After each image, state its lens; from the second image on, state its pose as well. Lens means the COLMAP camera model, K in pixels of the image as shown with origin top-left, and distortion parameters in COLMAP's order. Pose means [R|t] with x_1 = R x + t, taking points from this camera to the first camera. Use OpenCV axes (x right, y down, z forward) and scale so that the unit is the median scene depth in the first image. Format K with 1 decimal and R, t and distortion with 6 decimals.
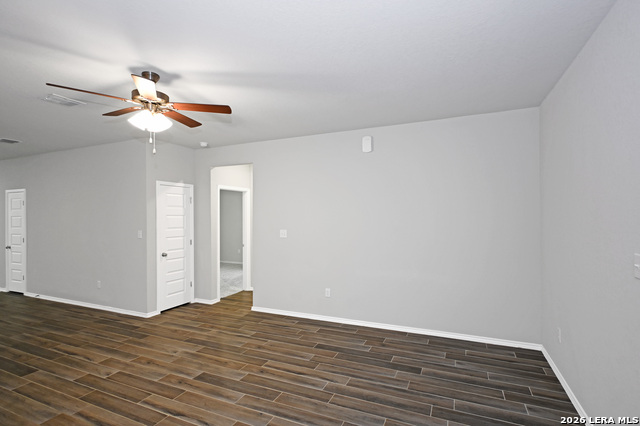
lens RADIAL K [[310.4, 0, 322.2], [0, 310.4, 211.8], [0, 0, 1]] dist [-0.004672, 0.002405]
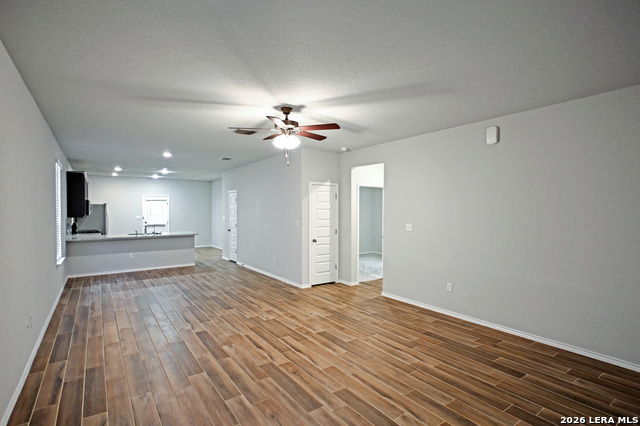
lens RADIAL K [[310.4, 0, 317.2], [0, 310.4, 213.4], [0, 0, 1]] dist [-0.004672, 0.002405]
pose [[0.858045, 0.014627, -0.513366, 0.187708], [-0.002634, 0.999707, 0.024082, -0.001292], [0.513567, -0.019311, 0.857832, -0.086752]]
